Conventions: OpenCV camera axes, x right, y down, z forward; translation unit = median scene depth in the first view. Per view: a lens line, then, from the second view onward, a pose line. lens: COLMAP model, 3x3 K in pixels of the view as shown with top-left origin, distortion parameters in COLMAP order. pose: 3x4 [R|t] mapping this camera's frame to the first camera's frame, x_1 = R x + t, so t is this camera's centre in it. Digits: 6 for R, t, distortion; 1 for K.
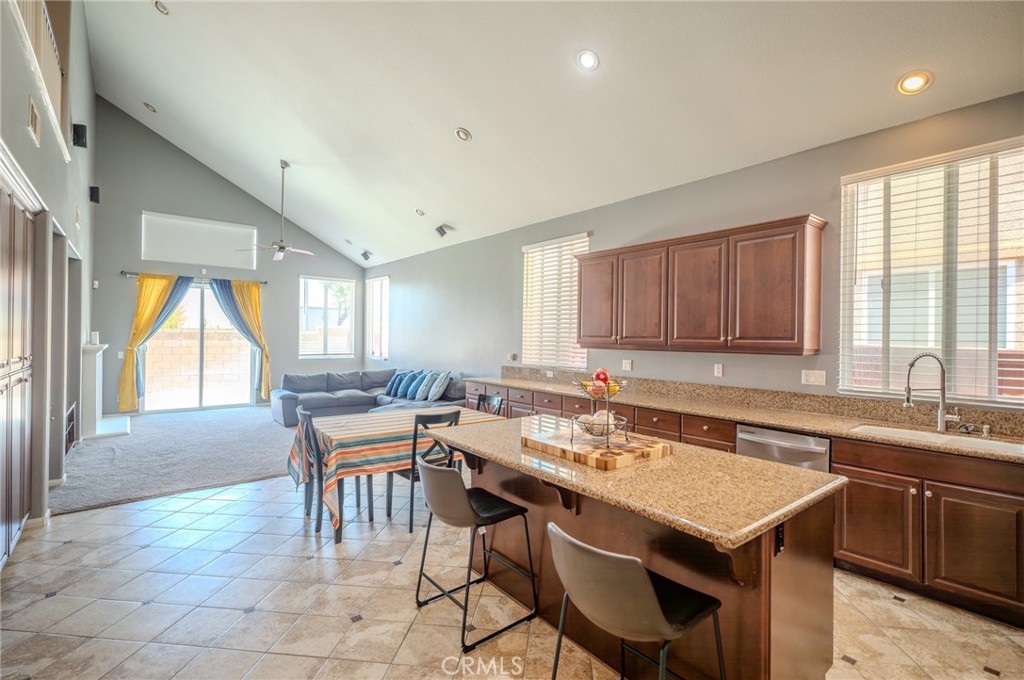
lens RADIAL K [[470.5, 0, 518.3], [0, 470.5, 338.7], [0, 0, 1]] dist [0.002071, -0.000251]
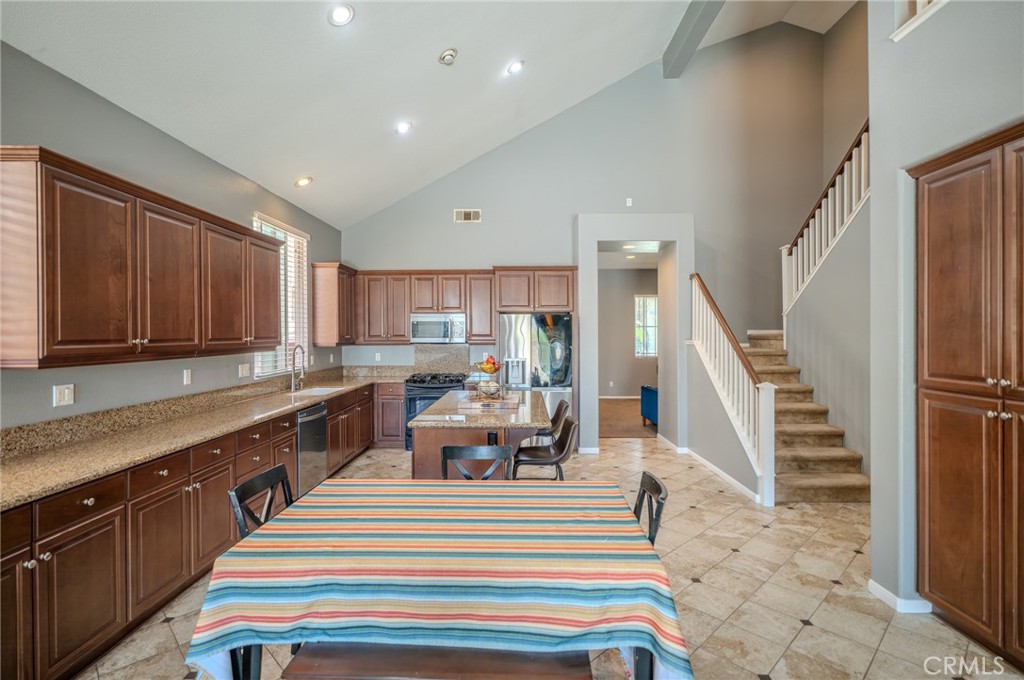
lens RADIAL K [[480.1, 0, 516.1], [0, 480.1, 337.6], [0, 0, 1]] dist [-0.000646, 0.000960]
pose [[-0.764663, -0.013554, 0.644288, -0.303192], [-0.001185, 0.999807, 0.019627, -0.011023], [-0.644429, 0.014245, -0.764531, 0.668820]]
